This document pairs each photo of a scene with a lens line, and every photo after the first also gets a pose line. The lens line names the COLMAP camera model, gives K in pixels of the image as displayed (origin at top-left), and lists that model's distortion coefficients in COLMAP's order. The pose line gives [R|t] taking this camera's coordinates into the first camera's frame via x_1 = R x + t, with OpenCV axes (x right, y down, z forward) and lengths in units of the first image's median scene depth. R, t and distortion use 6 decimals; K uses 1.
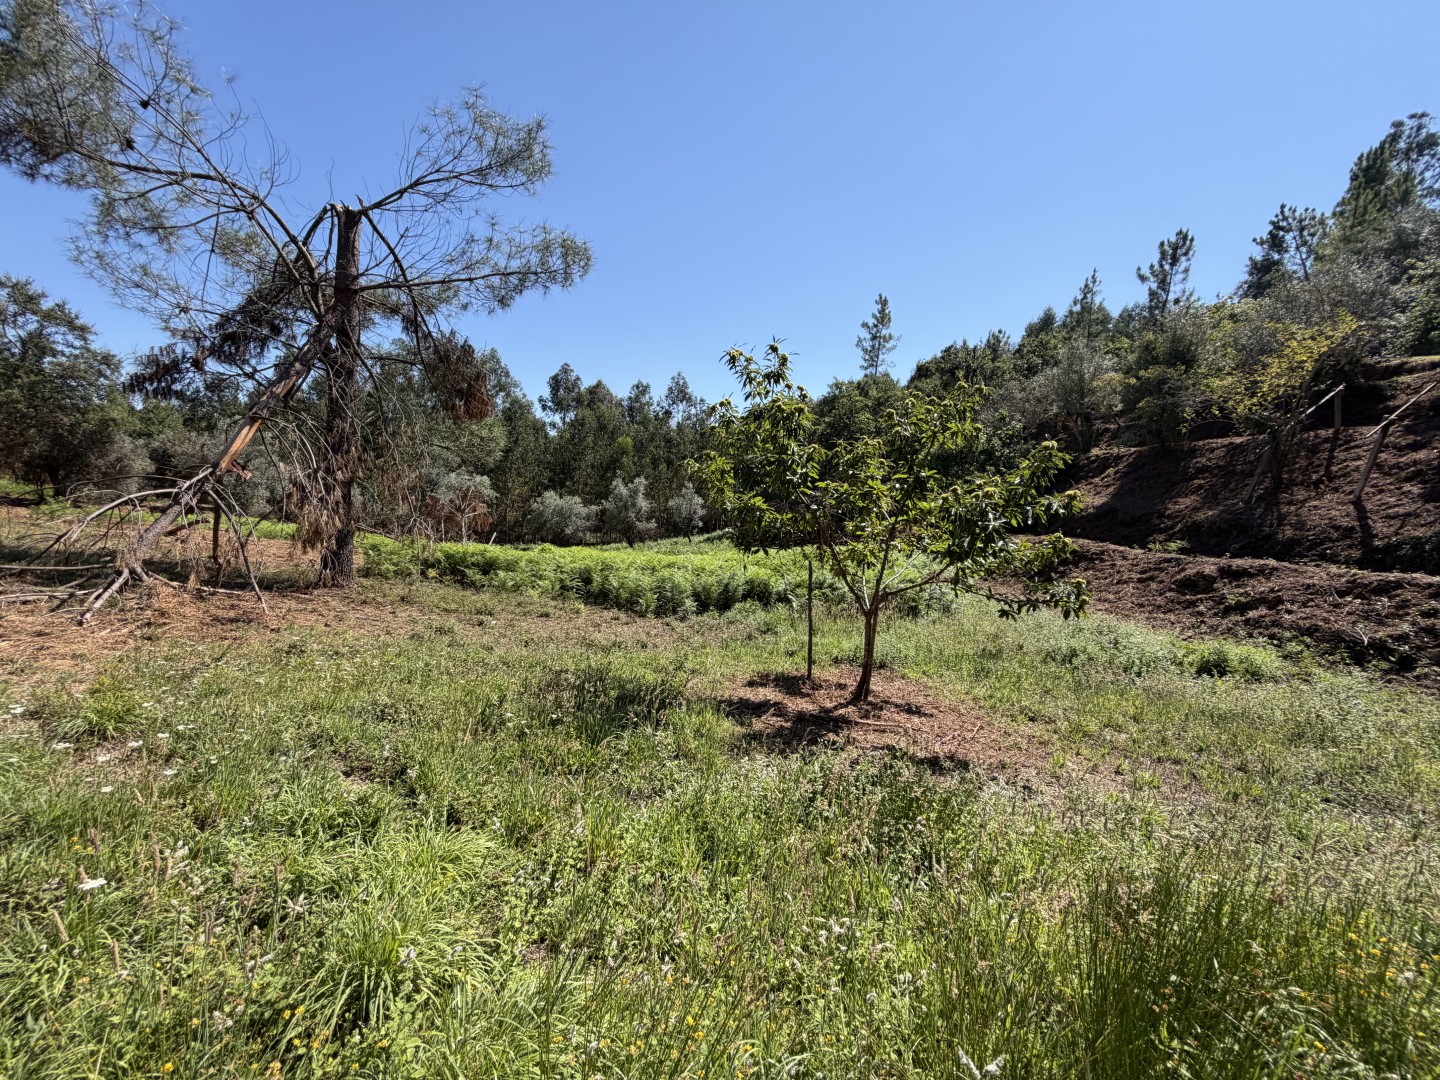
lens RADIAL K [[578.5, 0, 719.0], [0, 578.5, 542.9], [0, 0, 1]] dist [0.000886, -0.000663]
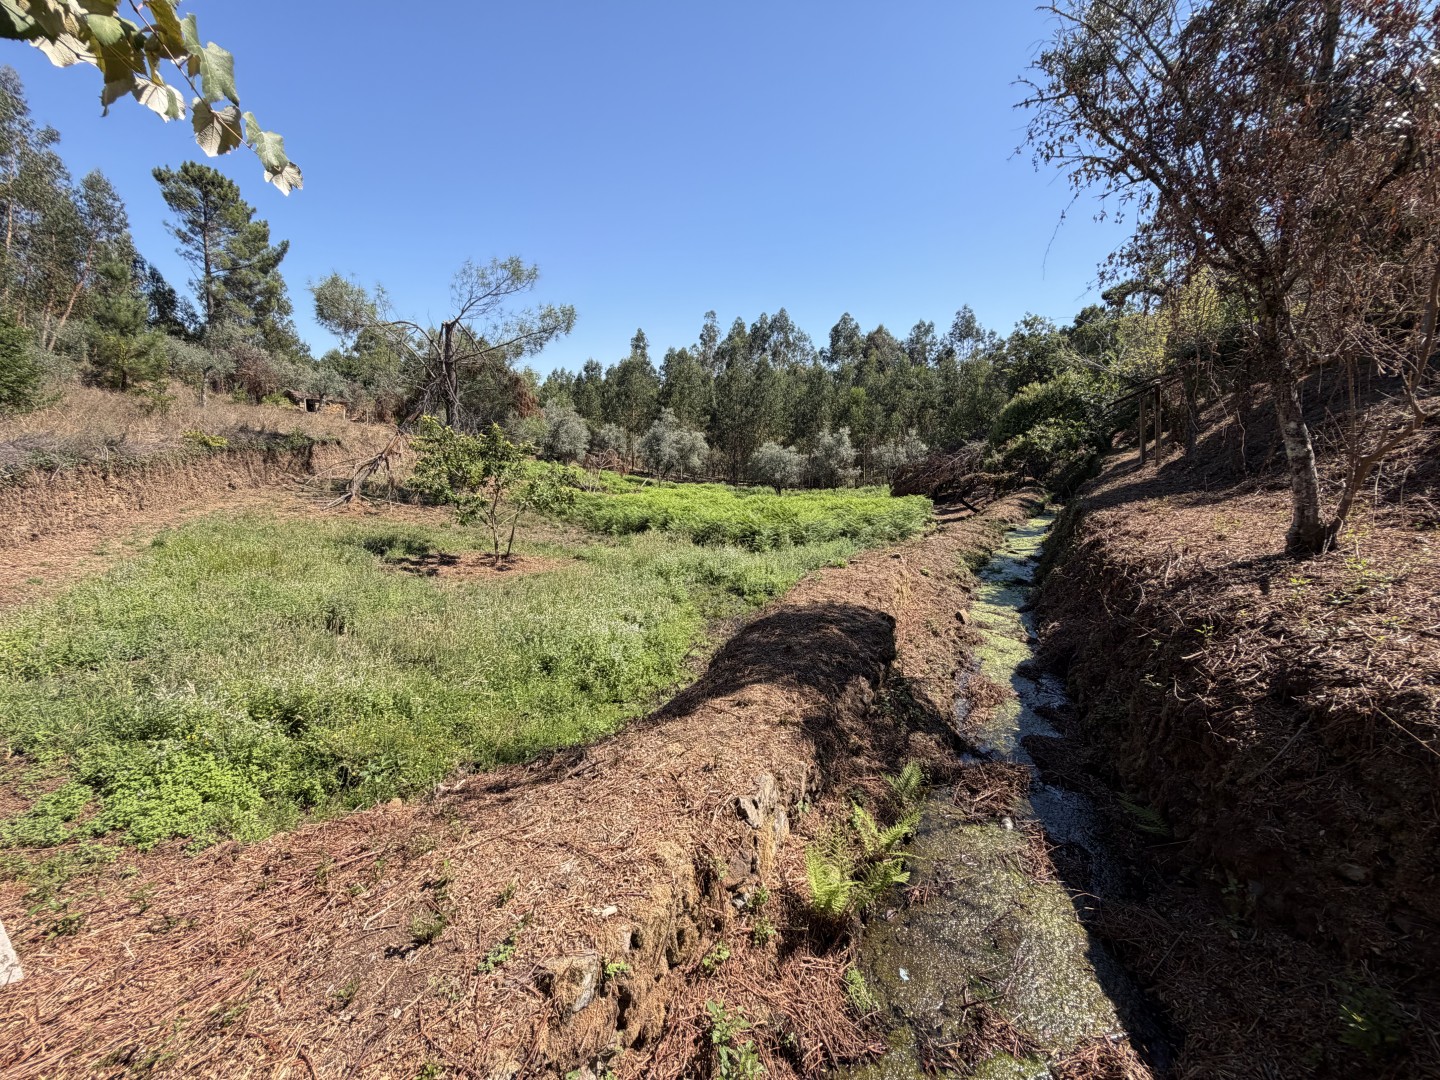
lens RADIAL K [[578.5, 0, 720.6], [0, 578.5, 535.0], [0, 0, 1]] dist [0.000886, -0.000663]
pose [[0.839437, 0.071234, -0.538769, 0.137045], [-0.023859, 0.995247, 0.094415, -0.004821], [0.542934, -0.066401, 0.837146, -0.024431]]
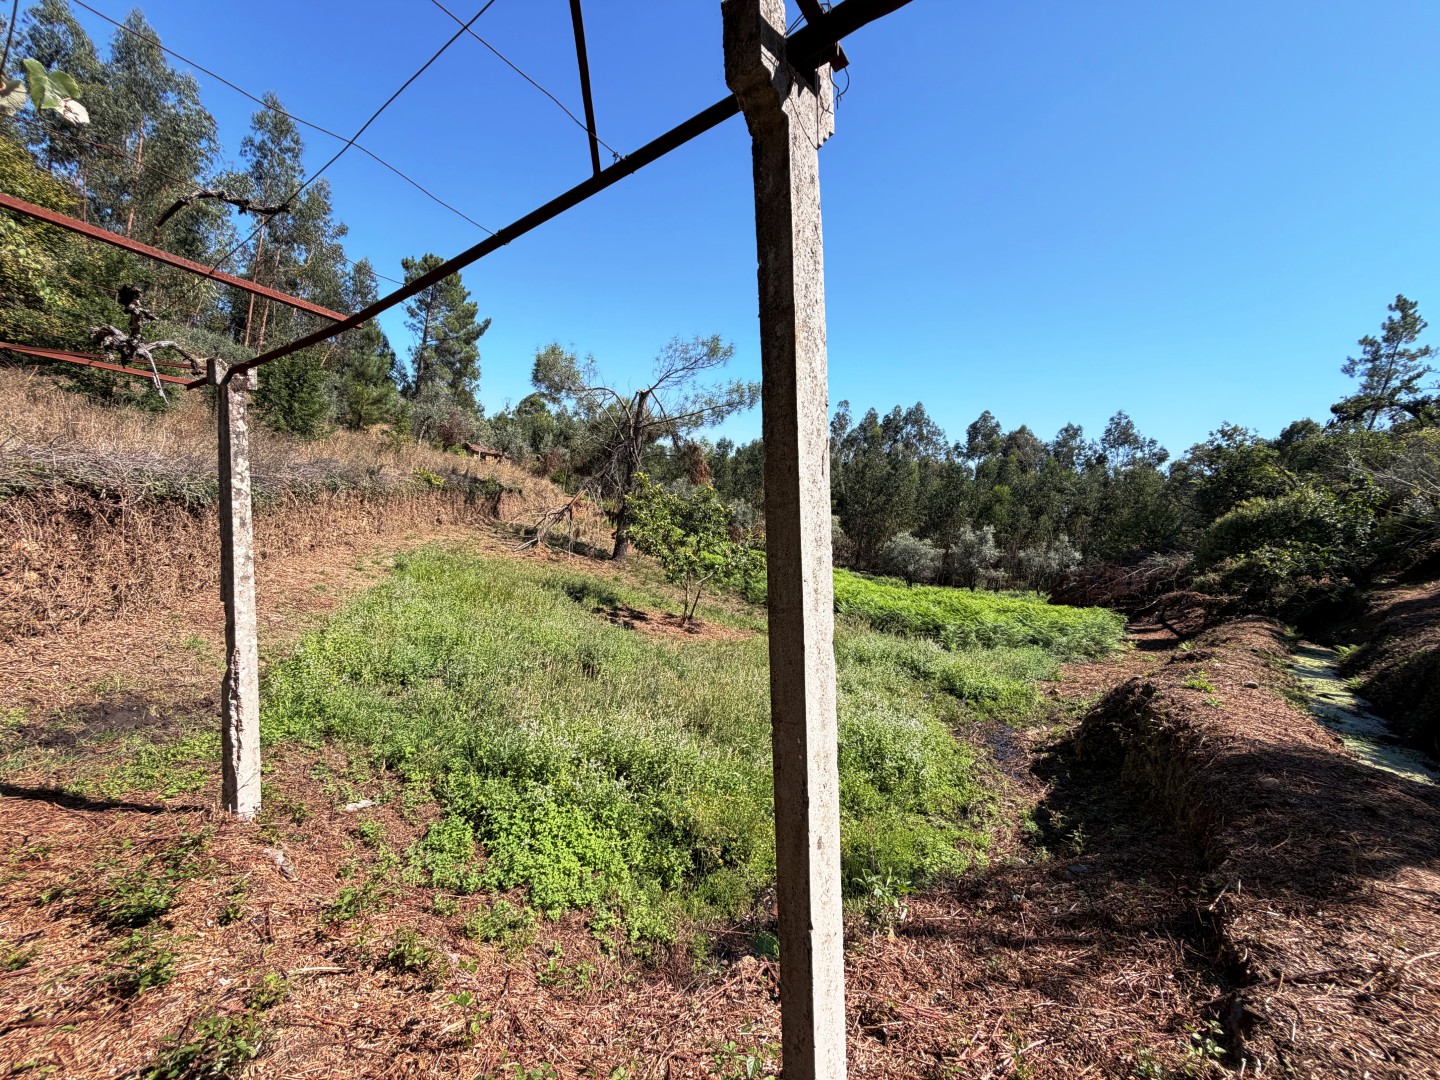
lens RADIAL K [[578.5, 0, 723.6], [0, 578.5, 536.1], [0, 0, 1]] dist [0.000886, -0.000663]
pose [[0.724420, 0.080752, -0.684613, 0.116321], [-0.135271, 0.990459, -0.026310, -0.002096], [0.675957, 0.111668, 0.728432, -0.033253]]
